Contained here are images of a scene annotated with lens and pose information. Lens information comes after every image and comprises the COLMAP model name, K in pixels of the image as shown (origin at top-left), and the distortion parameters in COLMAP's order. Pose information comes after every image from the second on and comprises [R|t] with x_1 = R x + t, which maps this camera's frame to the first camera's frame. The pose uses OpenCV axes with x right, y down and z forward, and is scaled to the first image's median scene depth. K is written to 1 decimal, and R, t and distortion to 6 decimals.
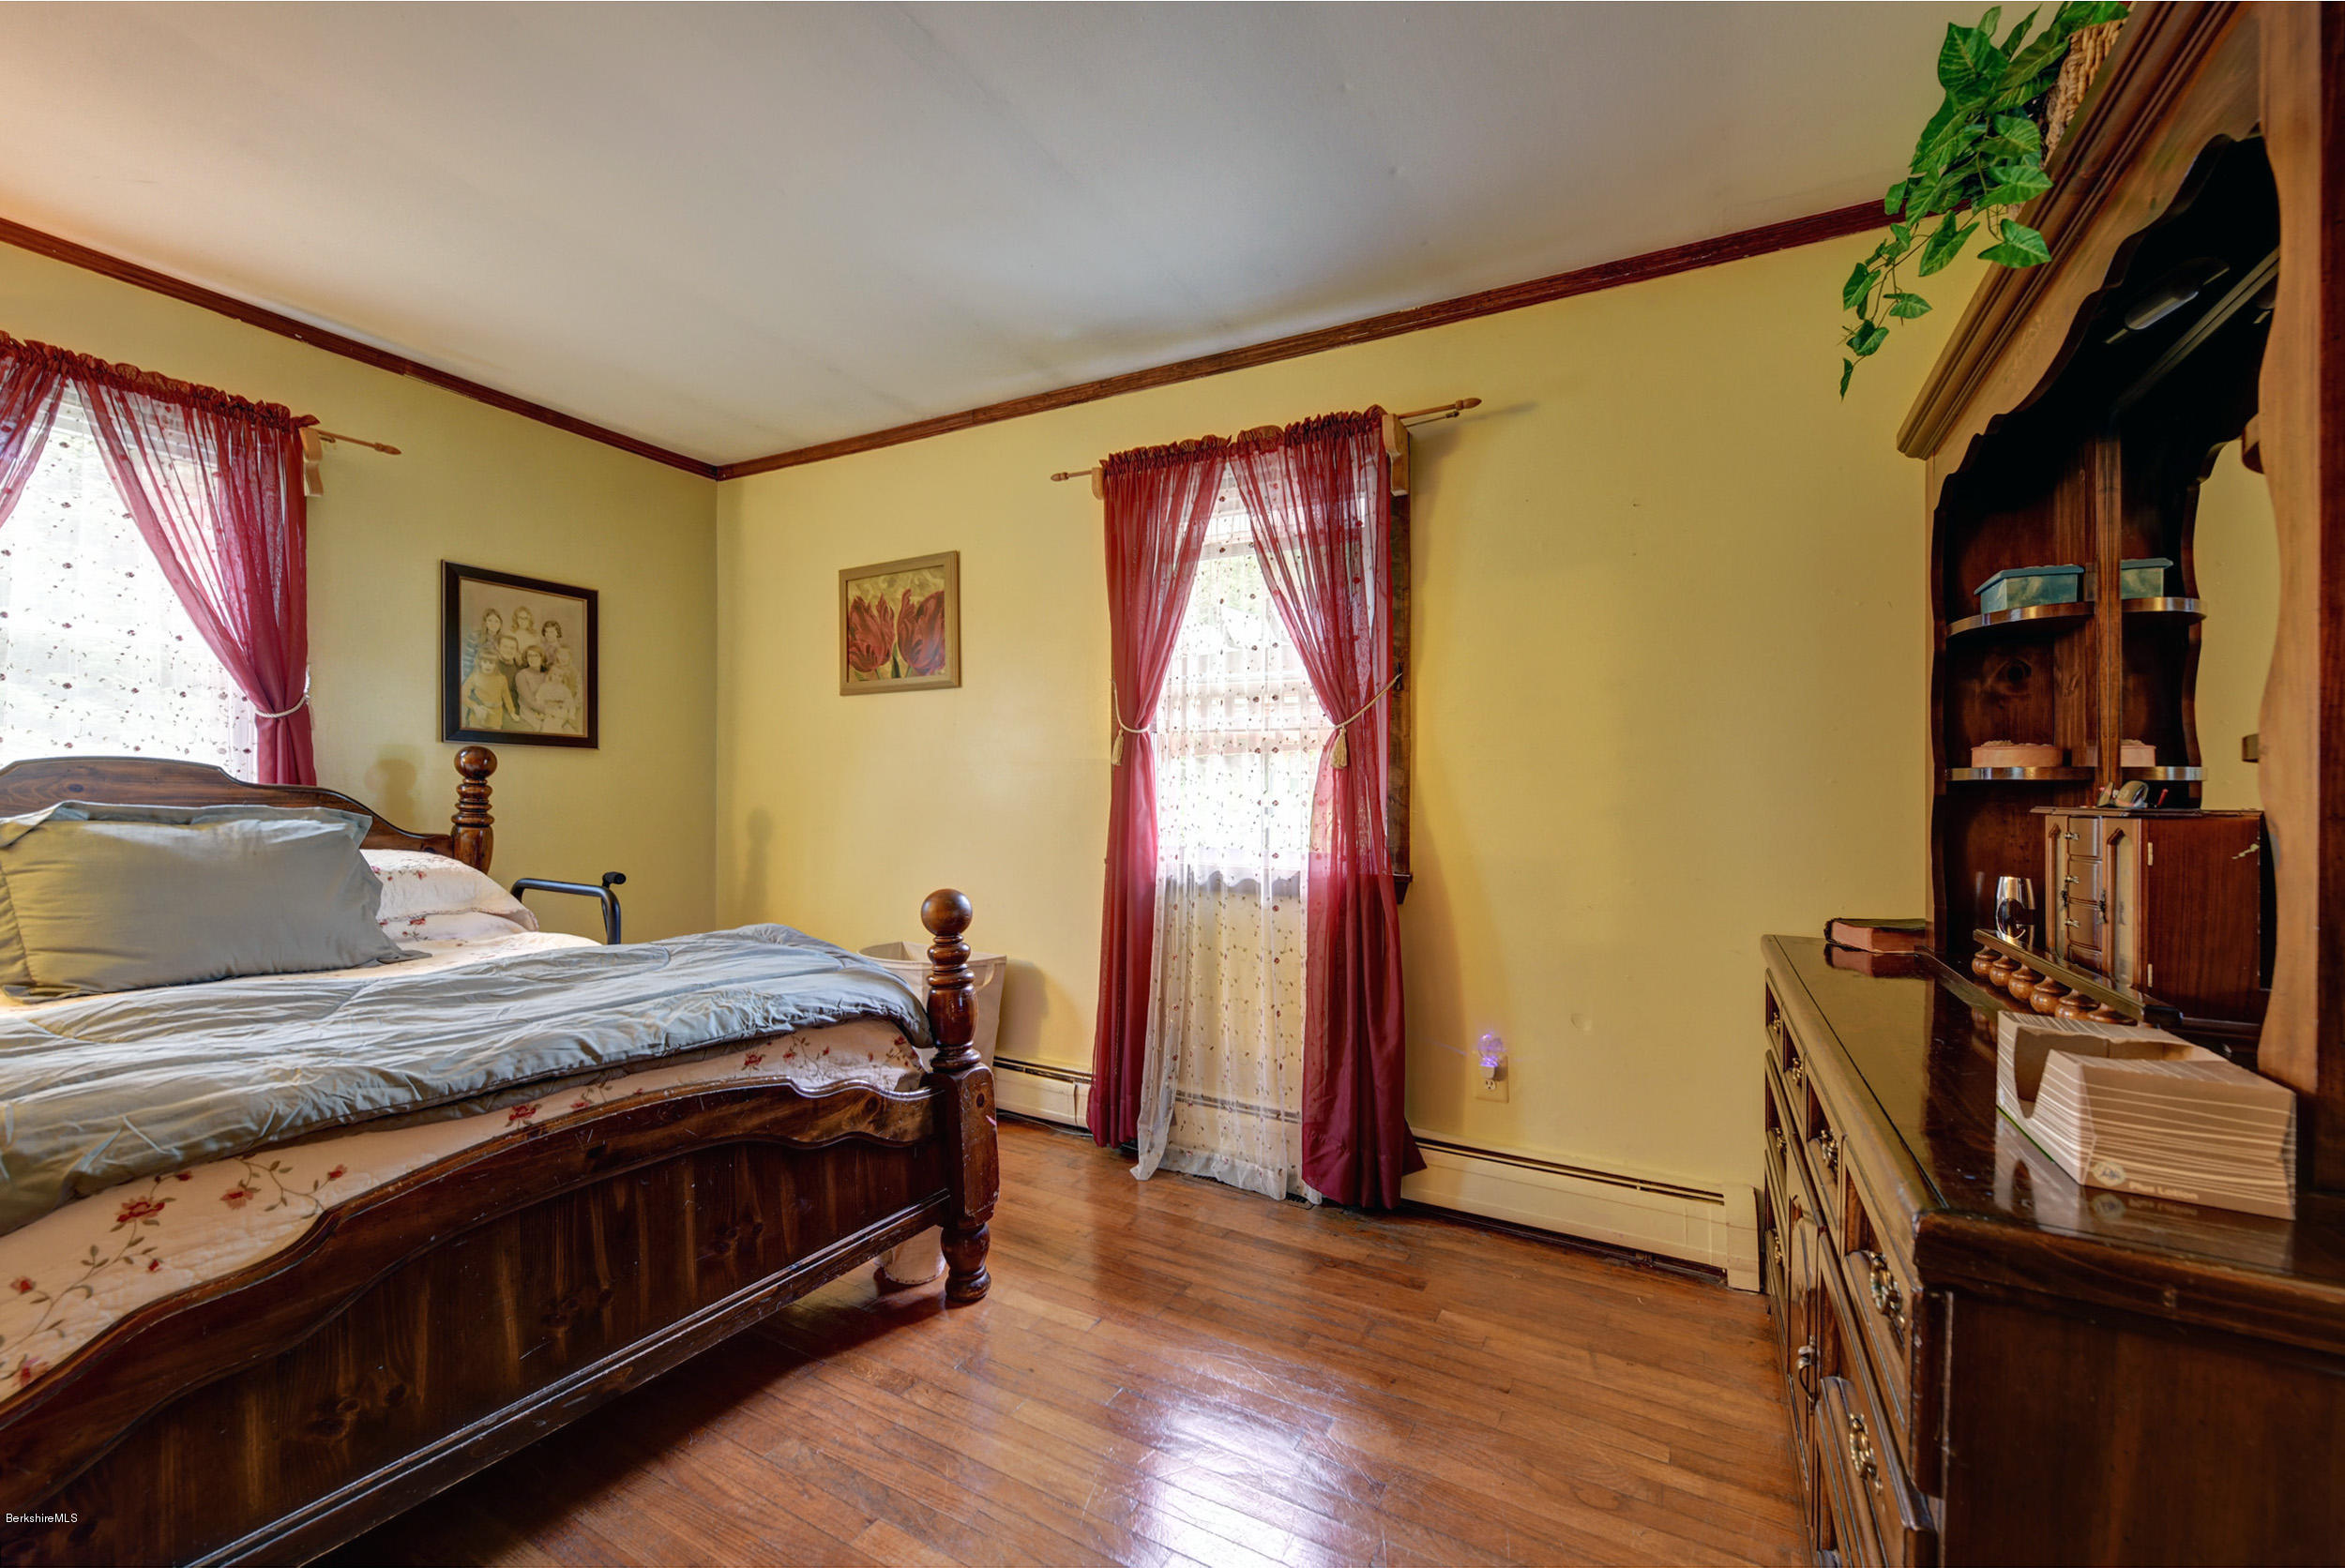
lens RADIAL K [[942.3, 0, 1164.2], [0, 942.3, 808.6], [0, 0, 1]] dist [-0.002722, -0.000629]
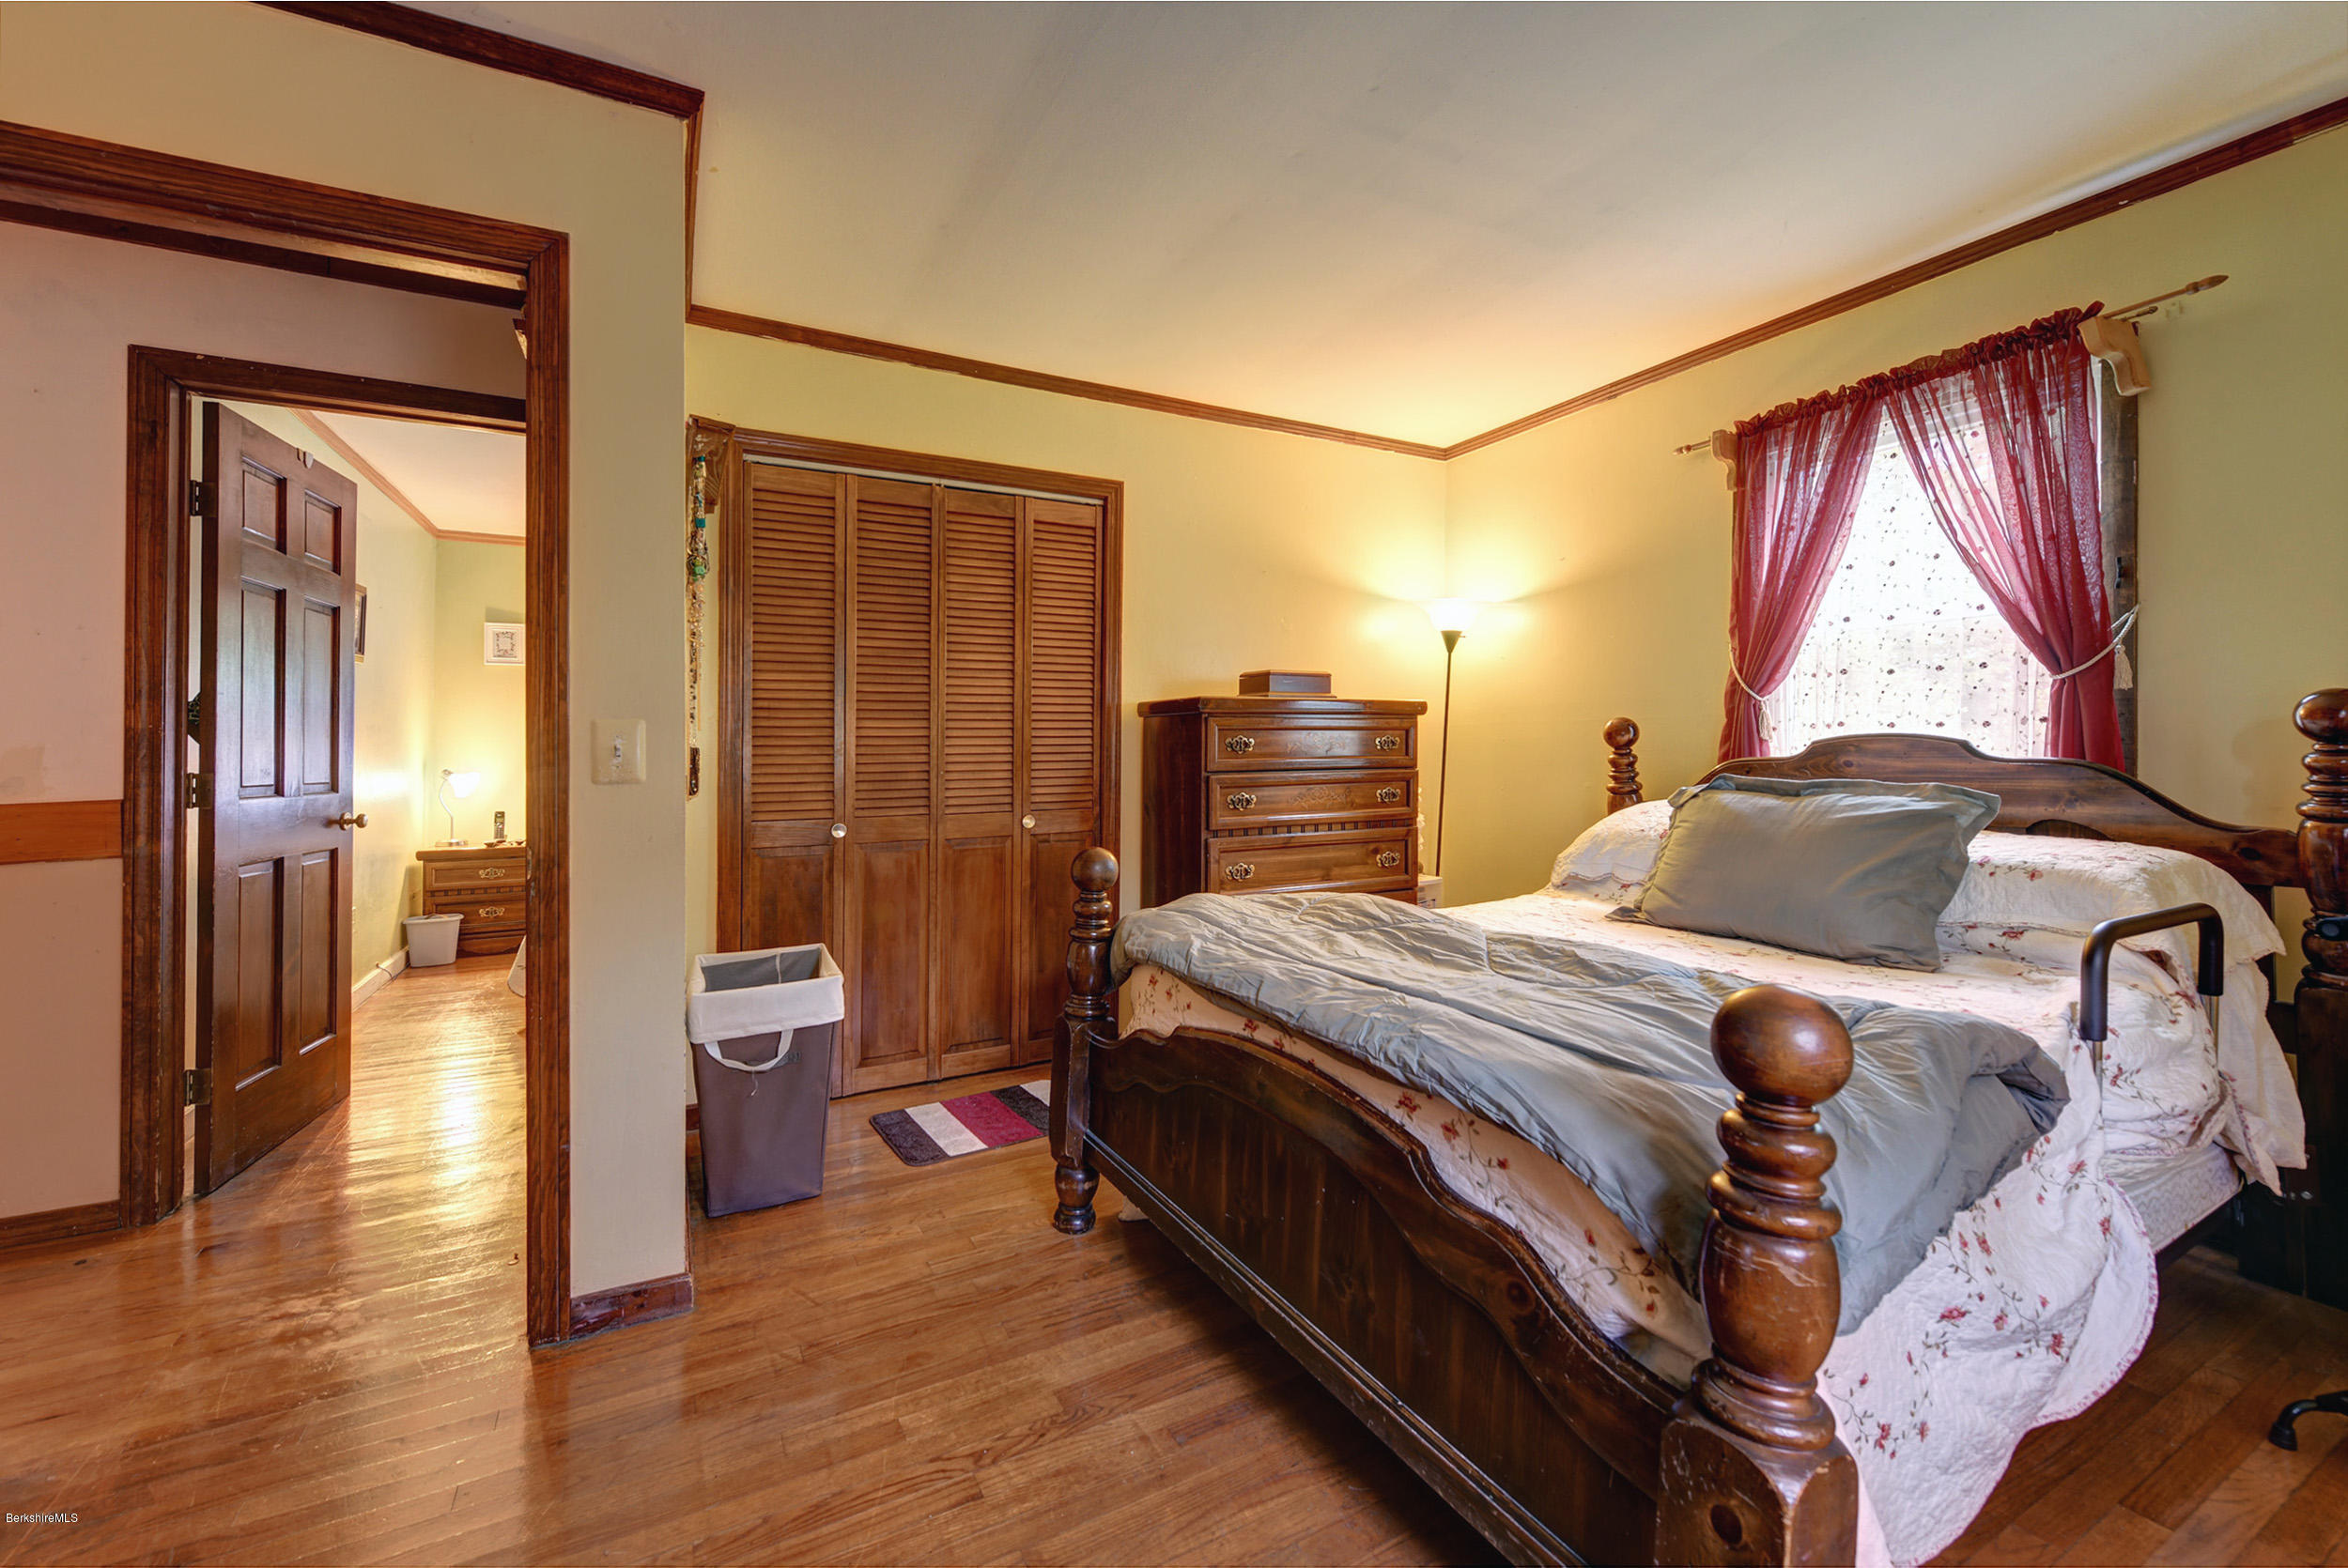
lens RADIAL K [[947.2, 0, 1176.7], [0, 947.2, 769.9], [0, 0, 1]] dist [0.000311, -0.000566]
pose [[-0.527113, -0.004148, -0.849785, 0.292369], [-0.014046, 0.999894, 0.003831, -0.008769], [0.849679, 0.013955, -0.527115, 1.095896]]
